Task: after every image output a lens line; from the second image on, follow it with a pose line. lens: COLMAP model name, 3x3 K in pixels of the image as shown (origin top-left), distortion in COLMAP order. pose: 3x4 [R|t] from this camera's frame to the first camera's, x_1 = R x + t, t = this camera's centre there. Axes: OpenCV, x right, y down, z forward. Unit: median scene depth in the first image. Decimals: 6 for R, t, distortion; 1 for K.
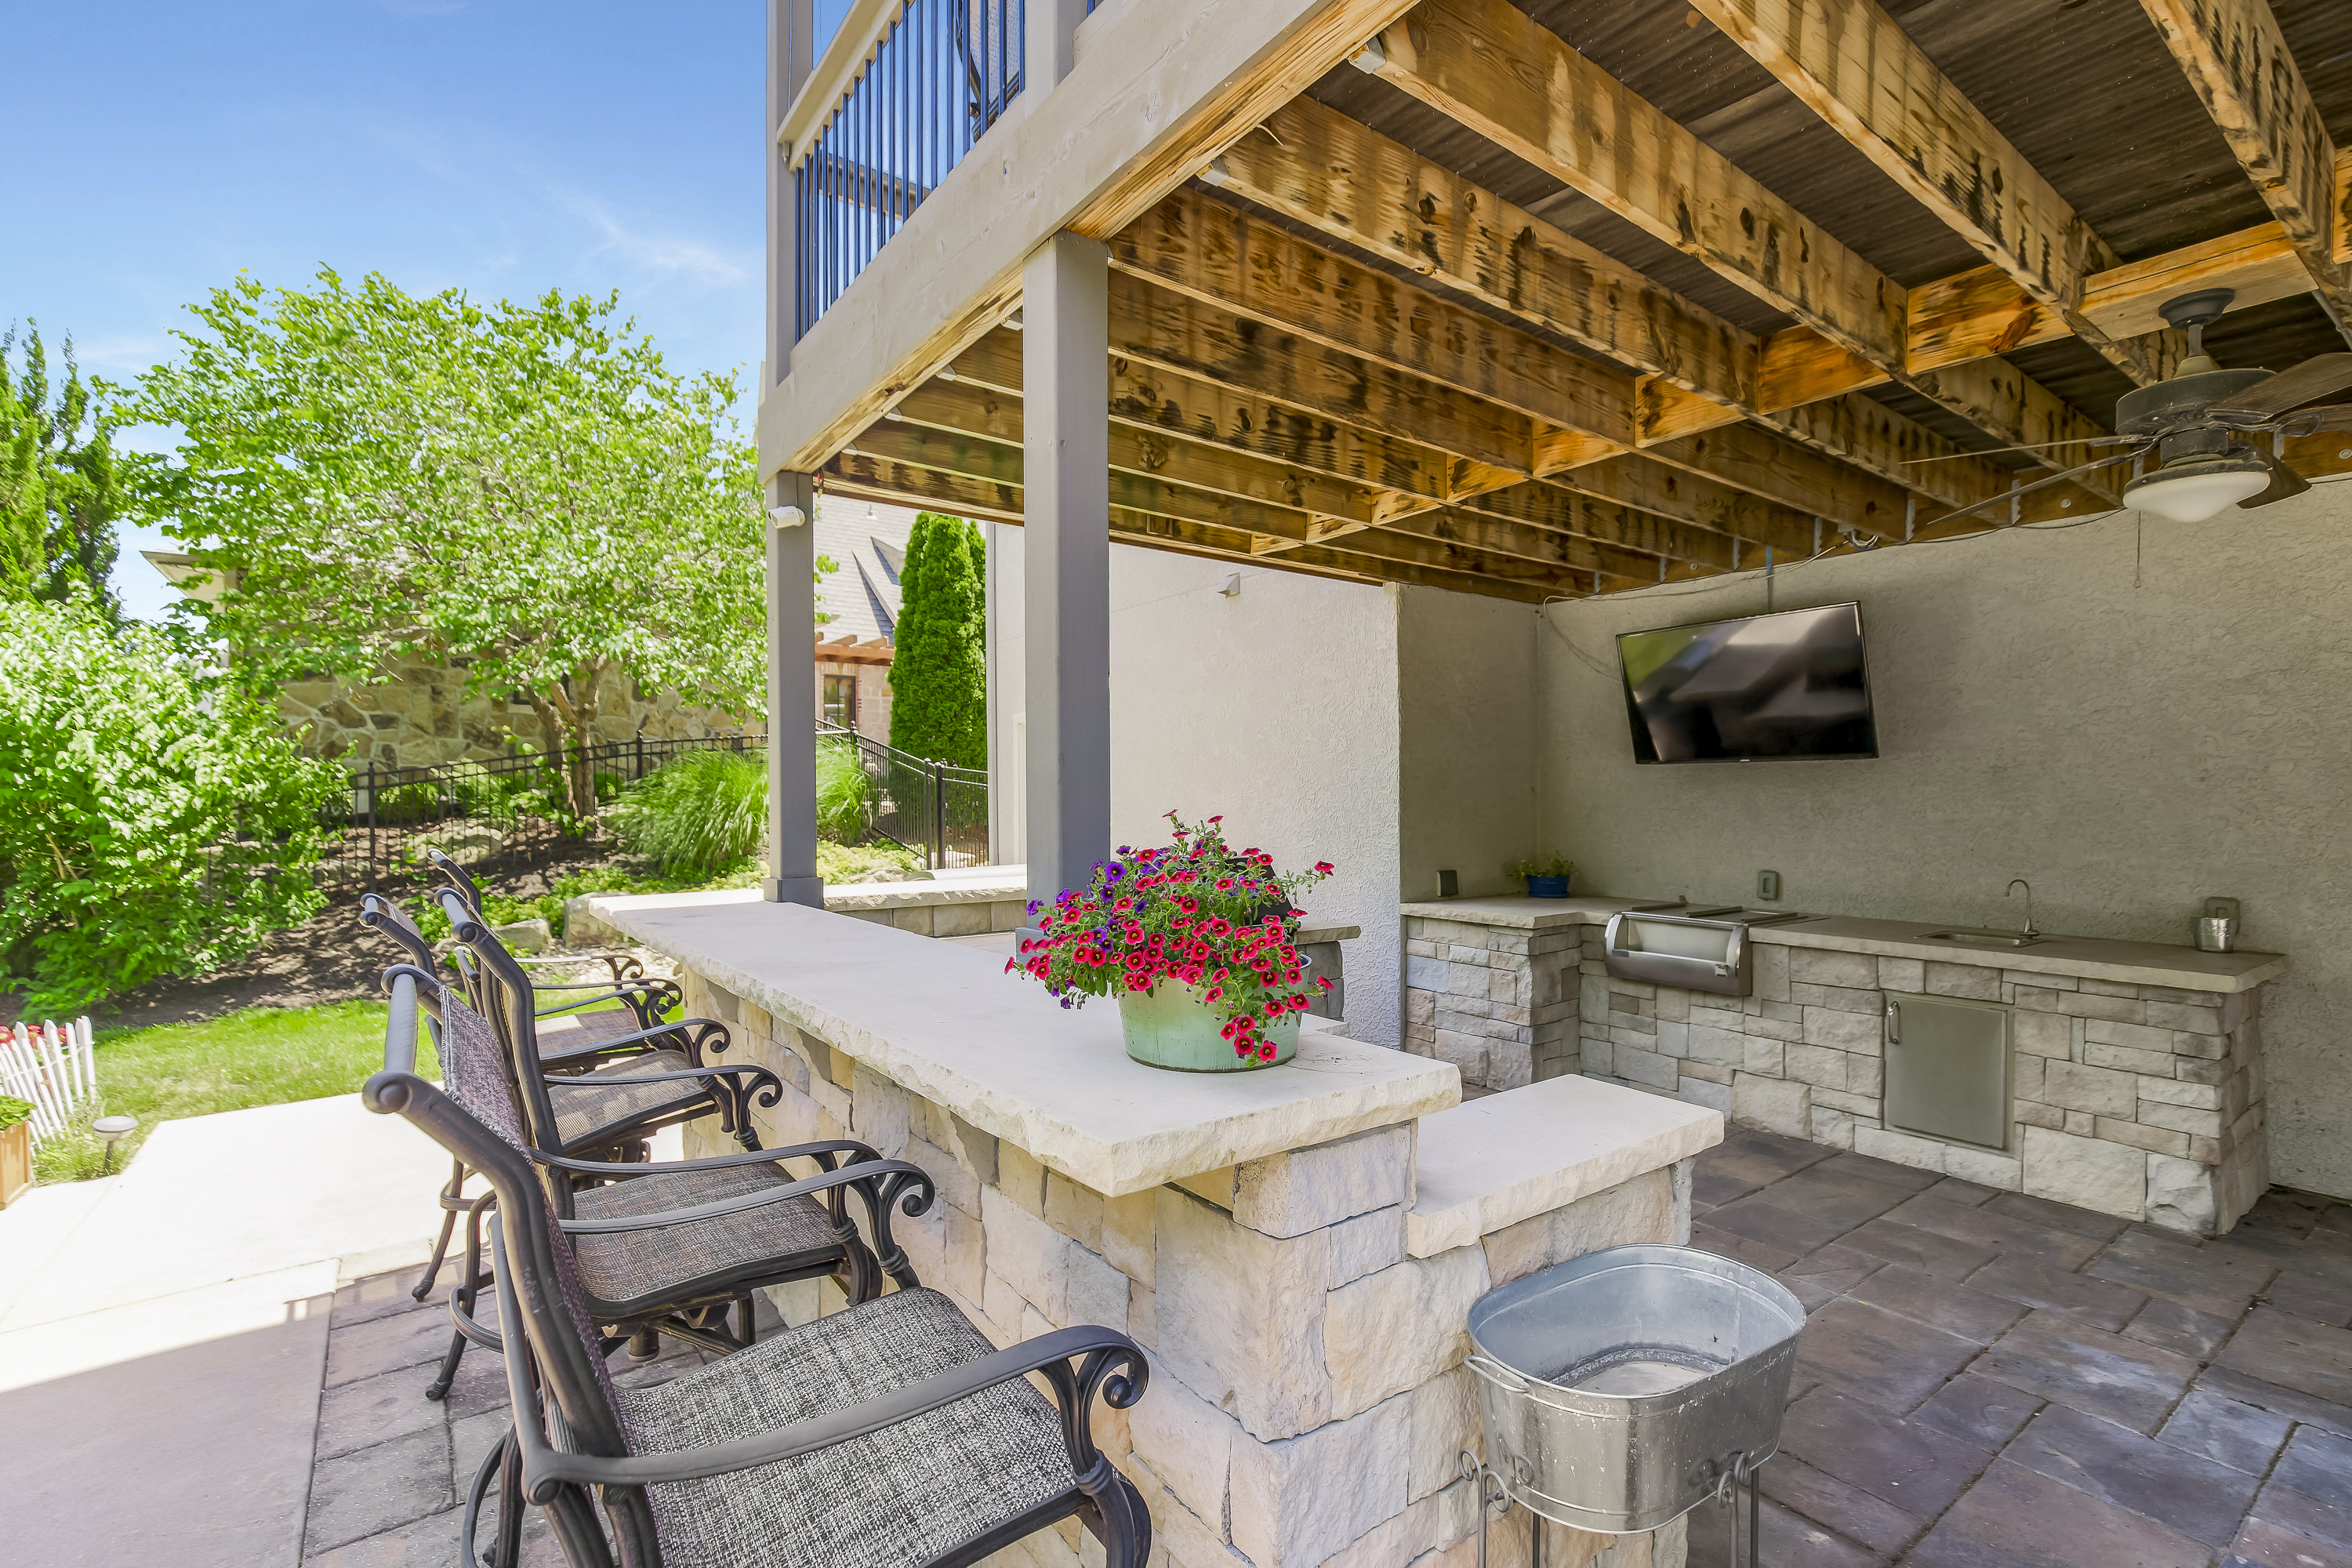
lens RADIAL K [[1113.2, 0, 1173.8], [0, 1113.2, 789.9], [0, 0, 1]] dist [-0.006119, -0.001191]
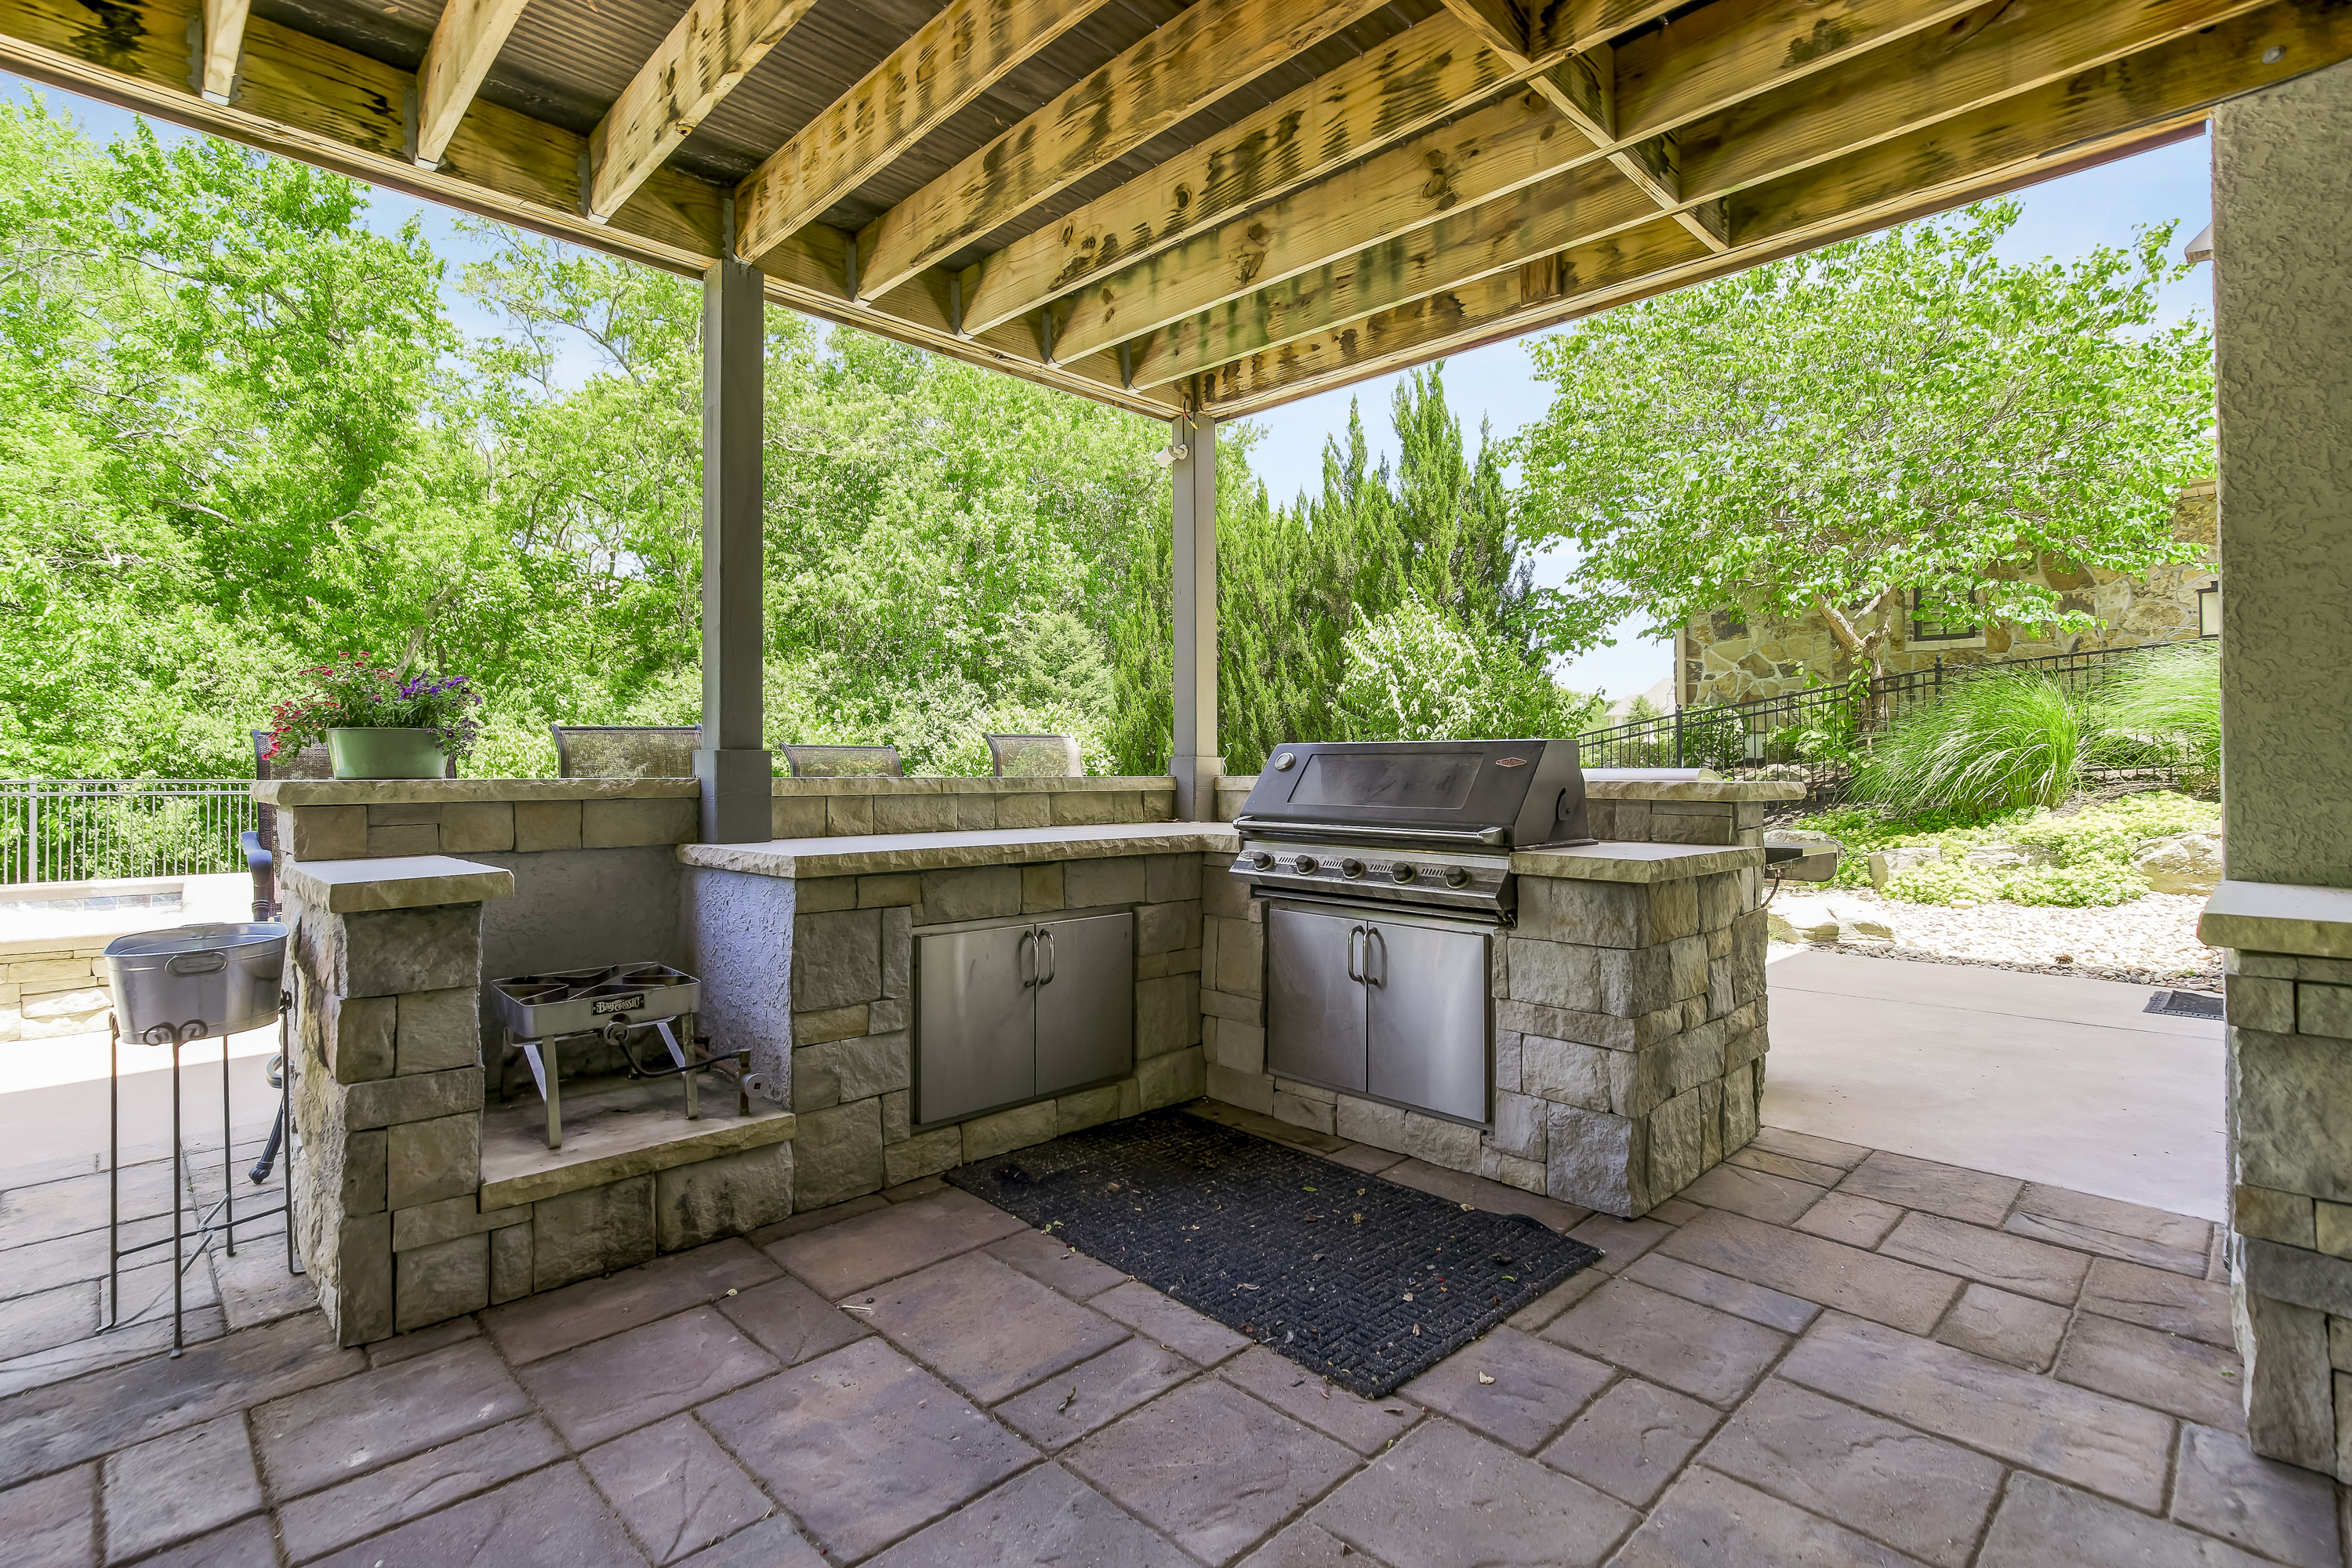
lens RADIAL K [[1113.2, 0, 1174.3], [0, 1113.2, 770.7], [0, 0, 1]] dist [-0.006119, -0.001191]
pose [[0.120228, 0.008059, -0.992714, 0.383598], [-0.000354, 0.999967, 0.008075, 0.036853], [0.992746, -0.000619, 0.120227, 0.390182]]
